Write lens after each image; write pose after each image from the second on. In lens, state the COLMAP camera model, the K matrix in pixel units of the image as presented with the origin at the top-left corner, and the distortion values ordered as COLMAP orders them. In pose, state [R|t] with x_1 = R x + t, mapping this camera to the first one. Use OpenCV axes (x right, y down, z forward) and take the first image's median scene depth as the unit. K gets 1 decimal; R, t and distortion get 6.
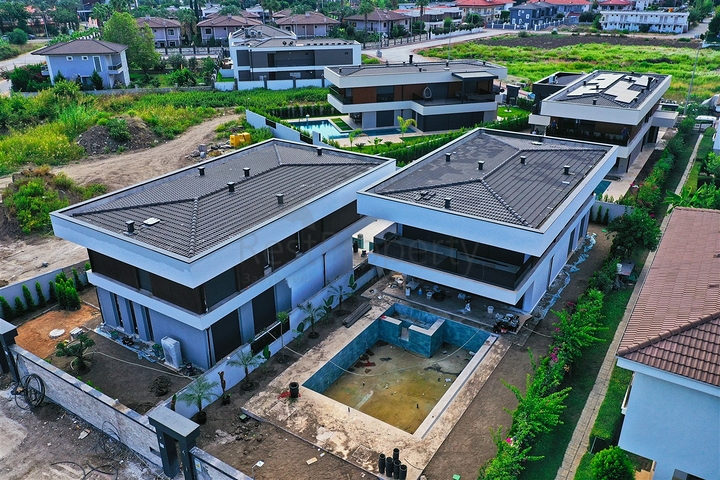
lens RADIAL K [[576.5, 0, 360.0], [0, 576.5, 240.0], [0, 0, 1]] dist [0.004130, -0.000080]
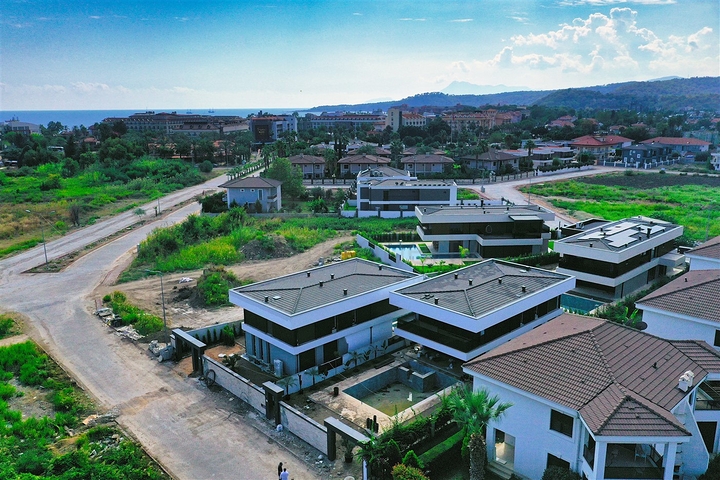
lens RADIAL K [[576.5, 0, 360.0], [0, 576.5, 240.0], [0, 0, 1]] dist [0.004130, -0.000080]
pose [[0.971197, 0.053001, -0.232307, 0.156459], [-0.097530, 0.977960, -0.184616, 0.049033], [0.217402, 0.201956, 0.954961, -0.370644]]
